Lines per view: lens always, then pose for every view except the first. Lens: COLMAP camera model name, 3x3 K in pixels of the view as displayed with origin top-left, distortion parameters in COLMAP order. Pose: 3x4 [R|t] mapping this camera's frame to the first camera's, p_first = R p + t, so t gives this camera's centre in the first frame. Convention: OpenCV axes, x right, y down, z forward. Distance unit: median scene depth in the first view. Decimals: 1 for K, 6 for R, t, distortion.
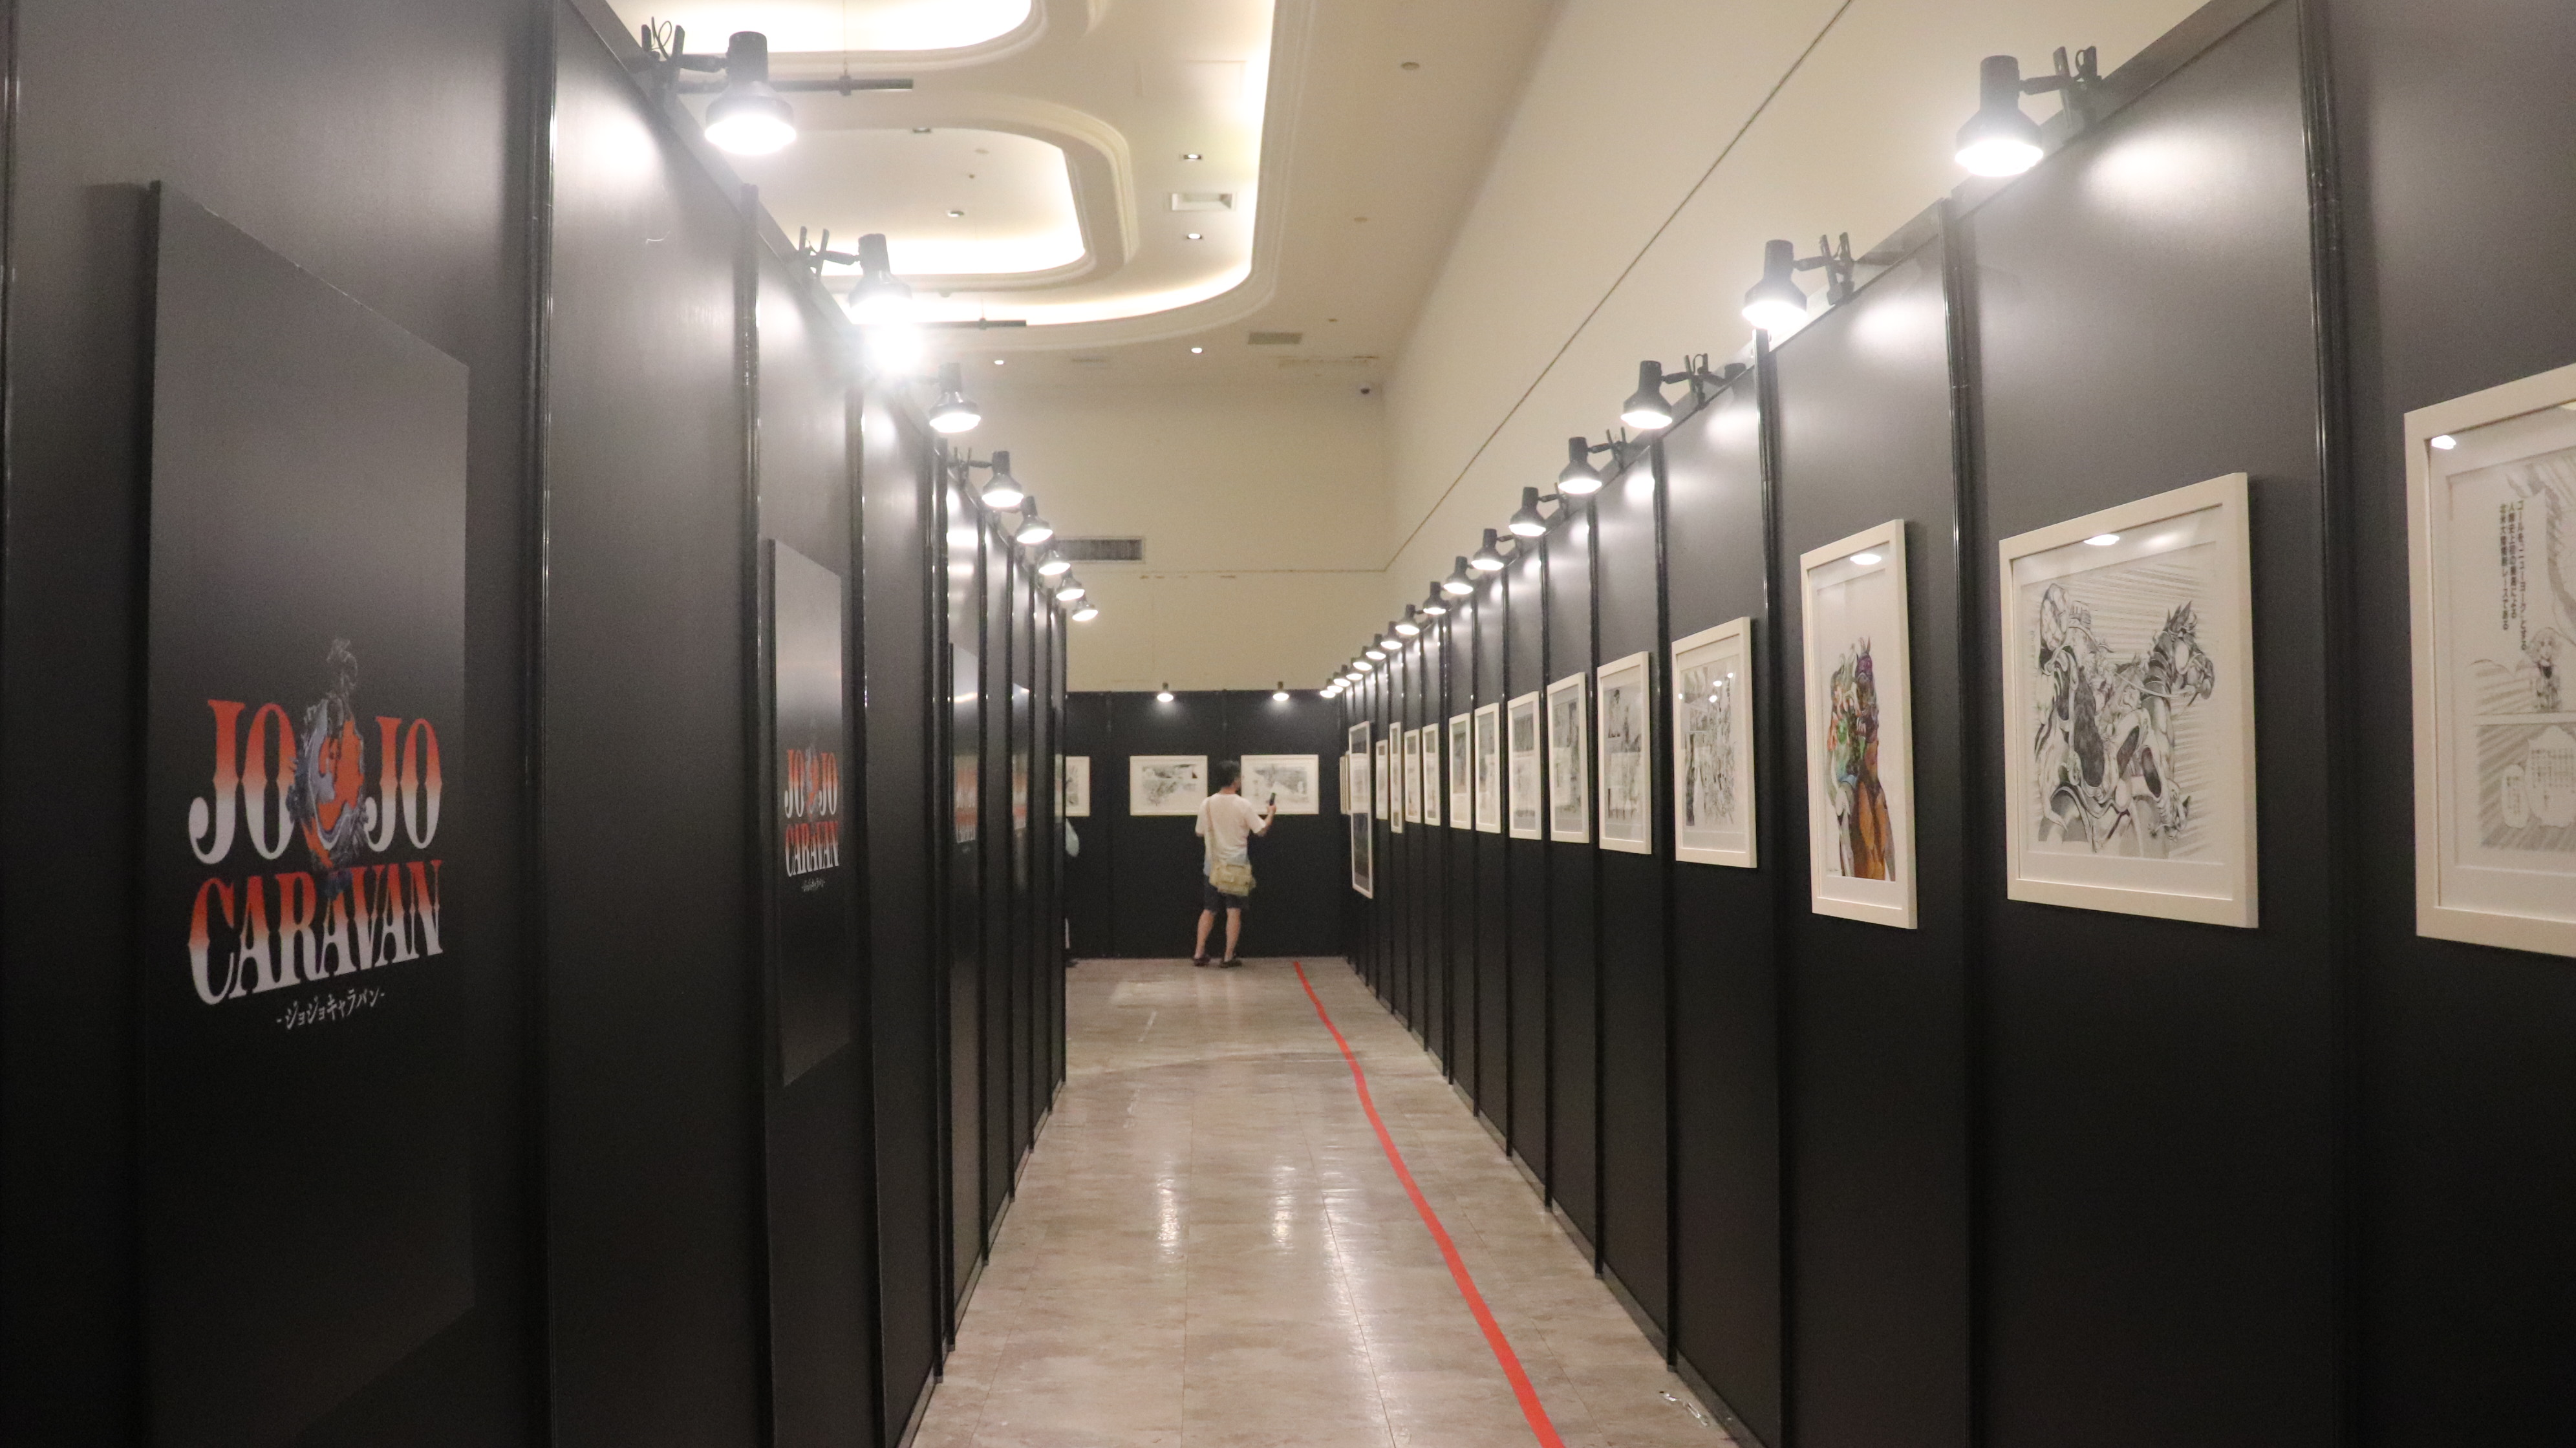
lens RADIAL K [[2167.3, 0, 1275.0], [0, 2167.3, 717.8], [0, 0, 1]] dist [-0.180771, 0.164350]
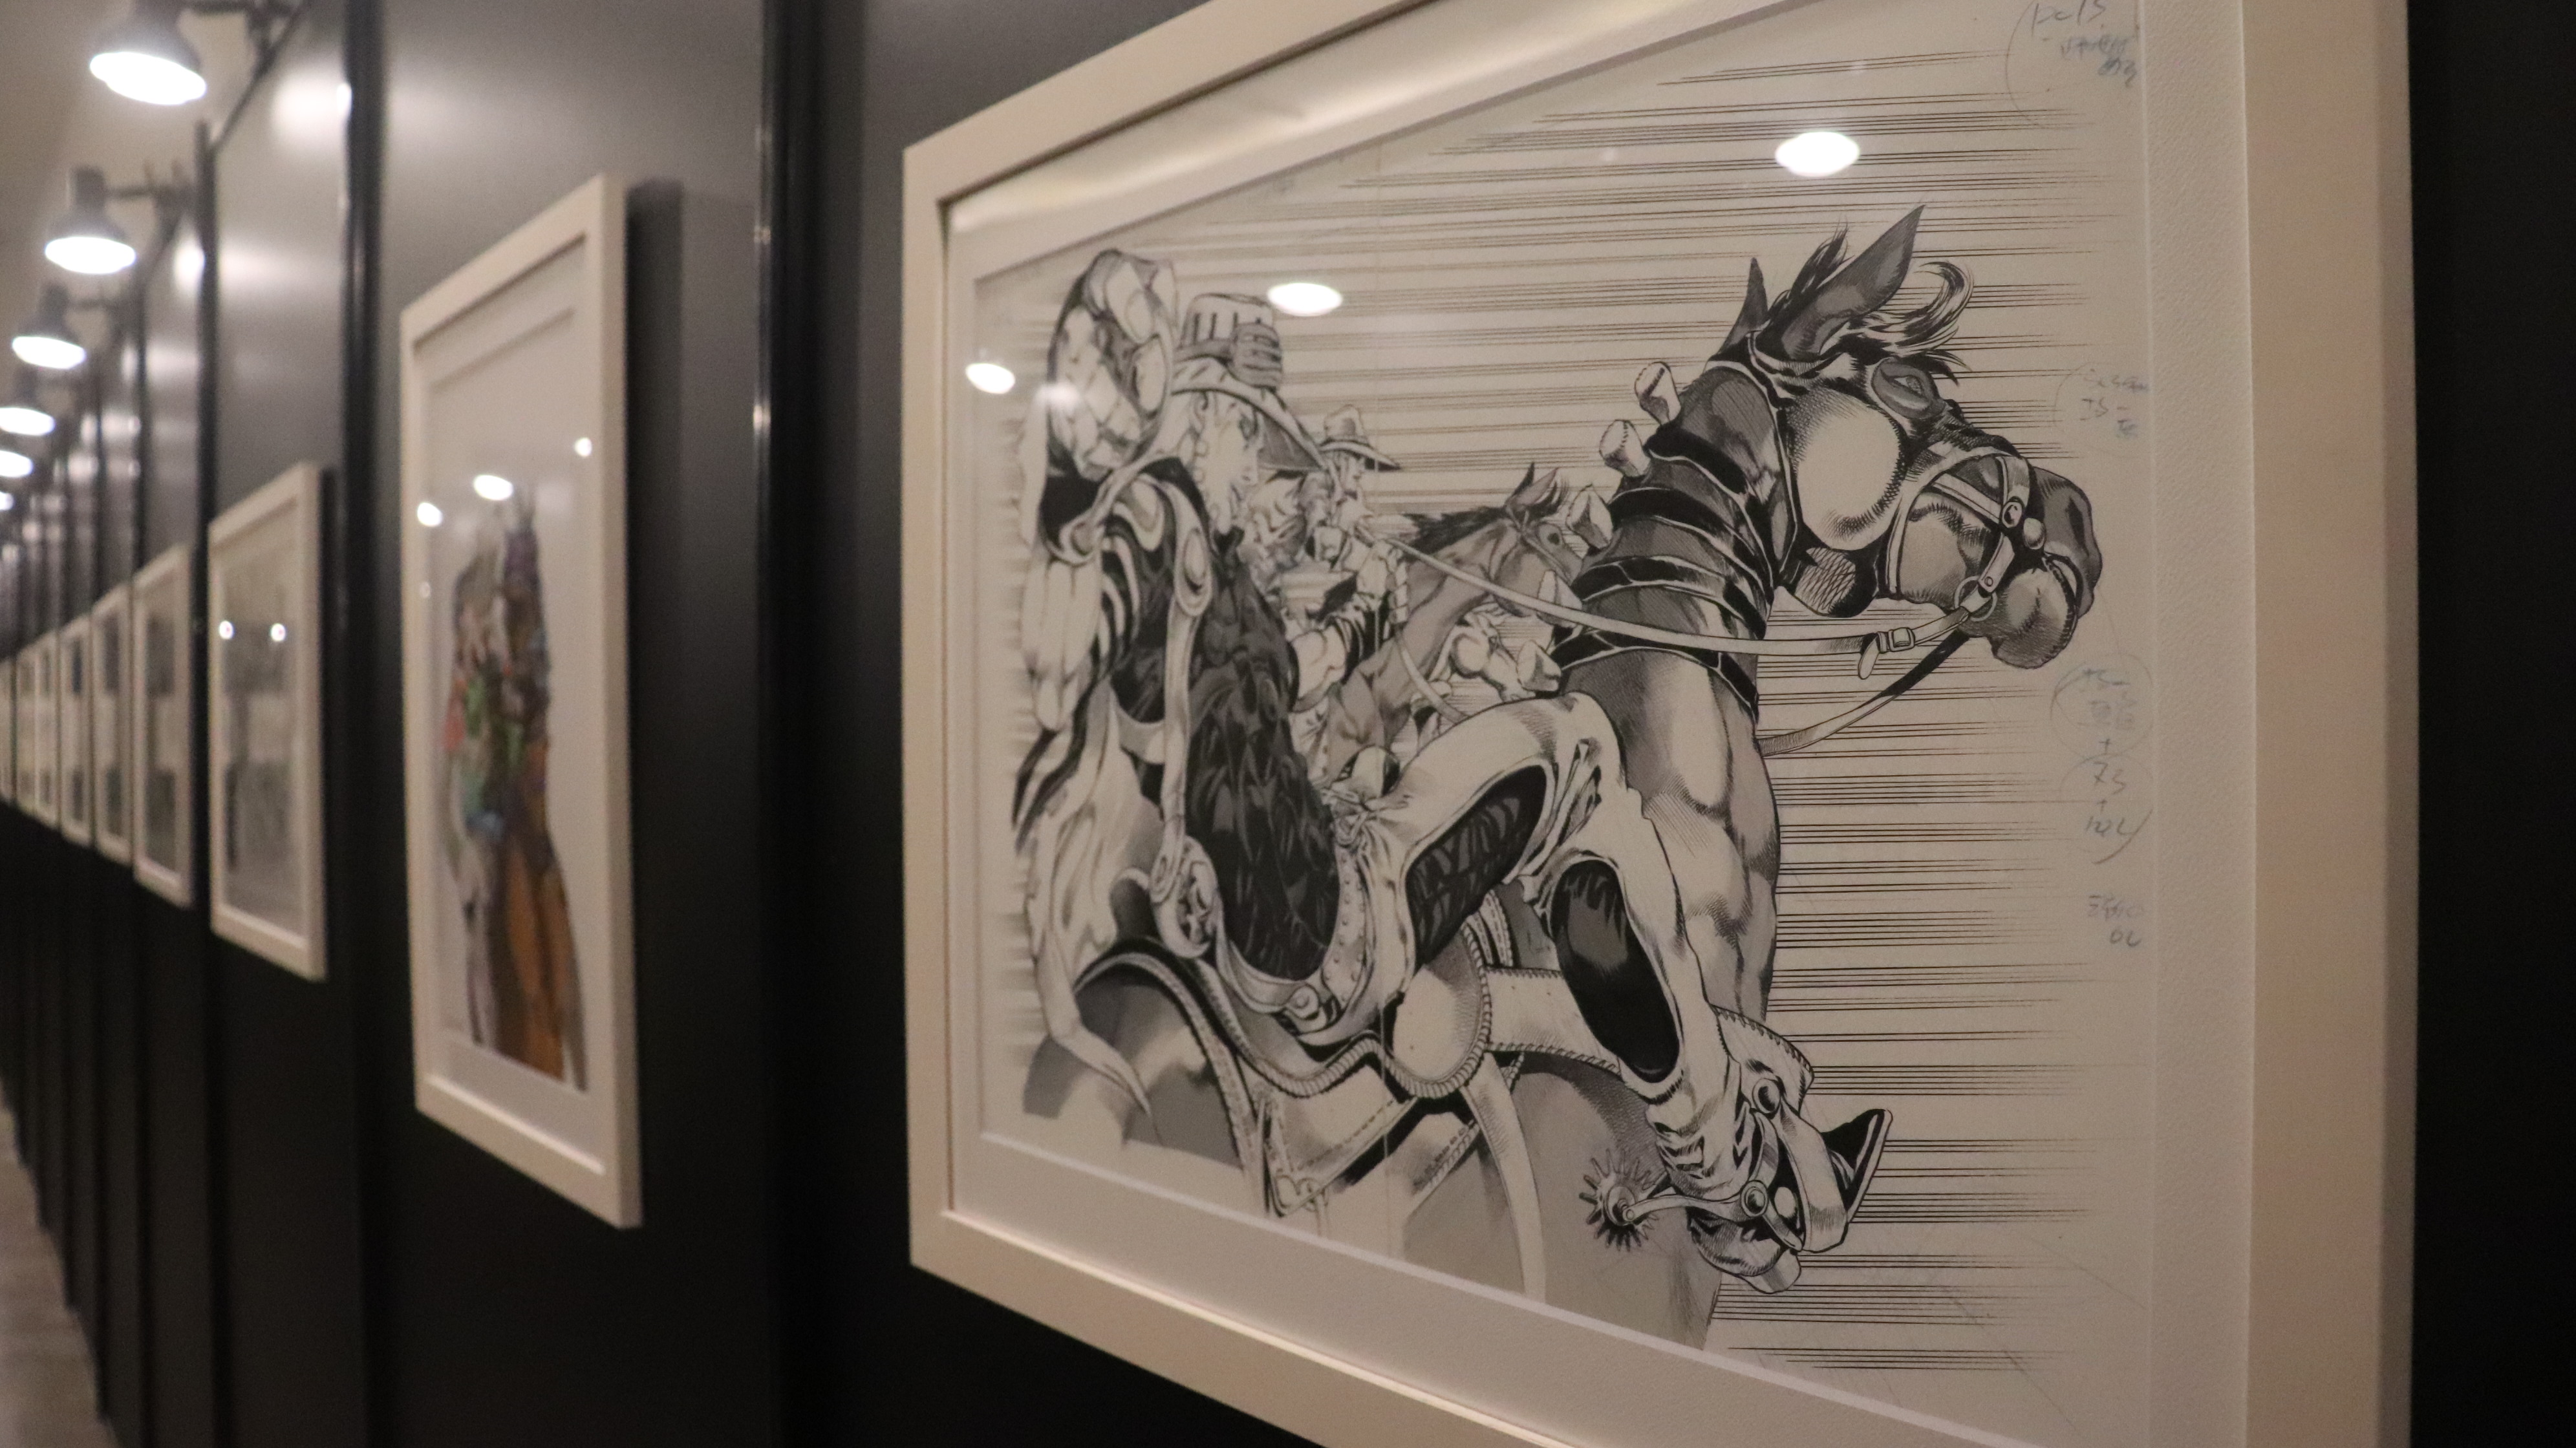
lens RADIAL K [[2167.3, 0, 1275.0], [0, 2167.3, 717.8], [0, 0, 1]] dist [-0.180771, 0.164350]
pose [[0.843732, 0.008104, 0.536704, 0.232669], [-0.022246, 0.999555, 0.019880, -0.005576], [-0.536304, -0.028713, 0.843536, 0.749702]]
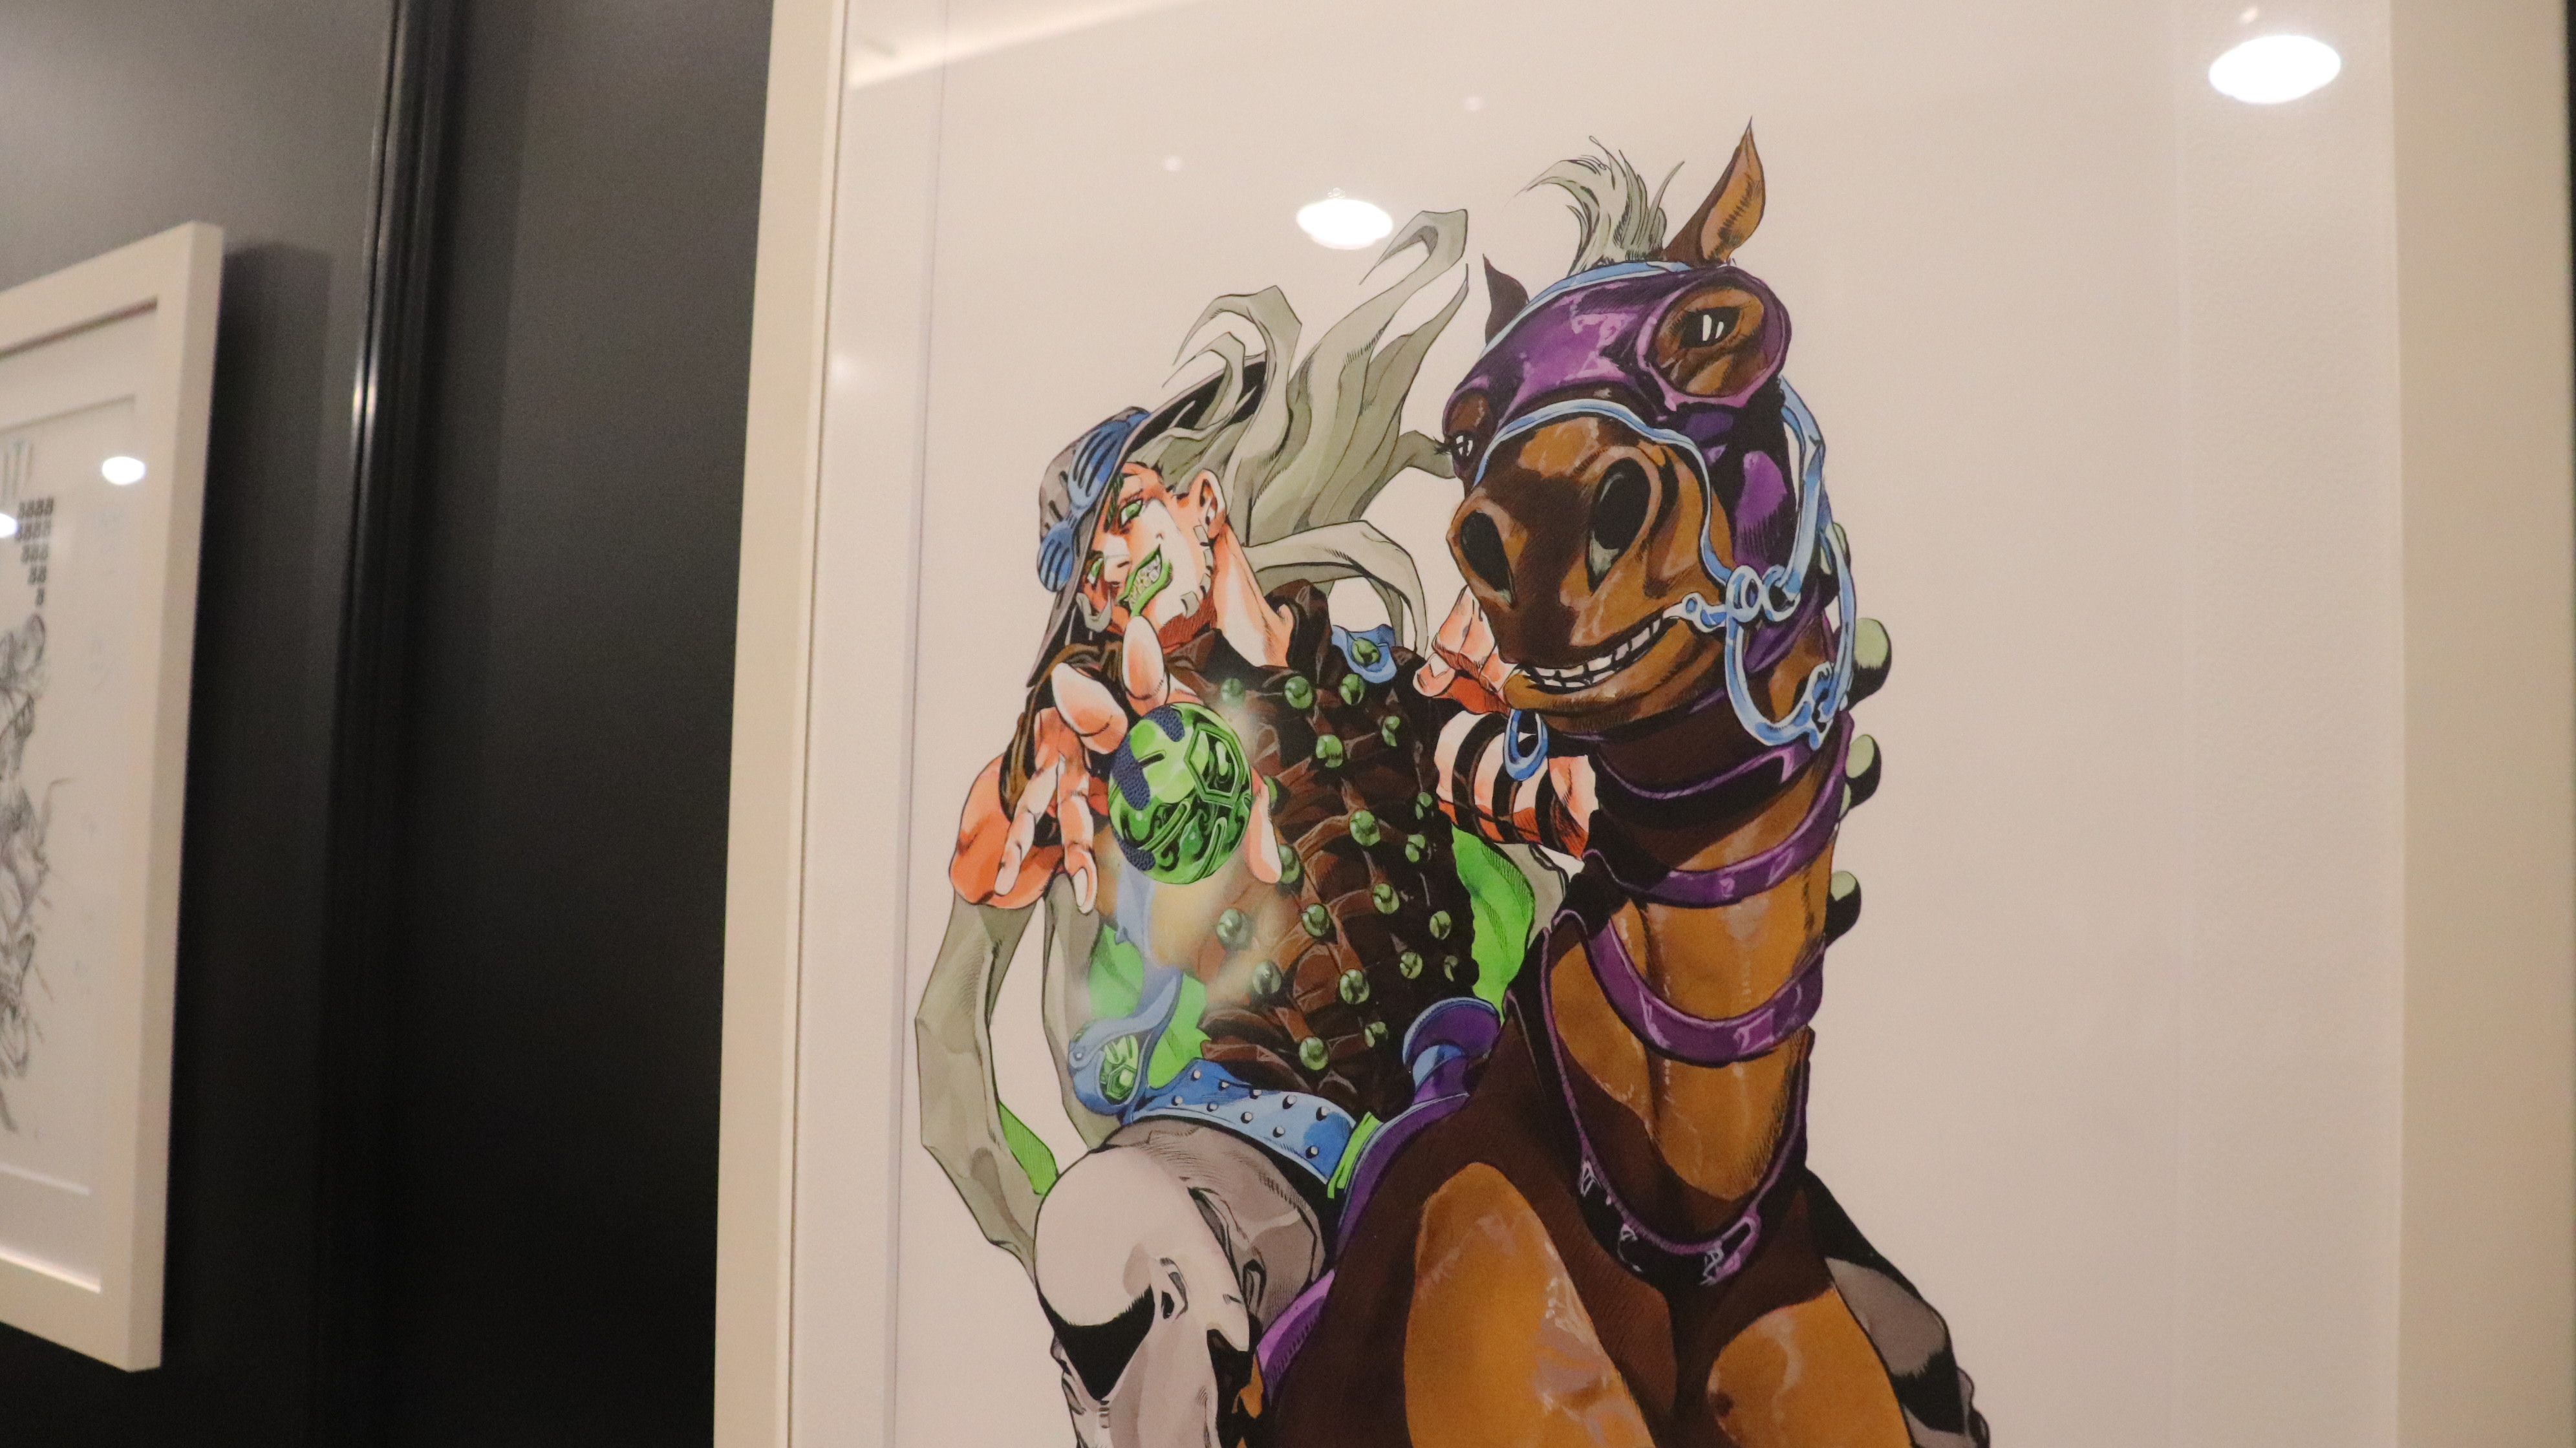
lens RADIAL K [[2167.3, 0, 1275.0], [0, 2167.3, 717.8], [0, 0, 1]] dist [-0.180771, 0.164350]
pose [[0.618087, 0.079428, 0.782087, 0.199162], [-0.060092, 0.996745, -0.053738, 0.011783], [-0.783809, -0.013782, 0.620848, 1.214381]]
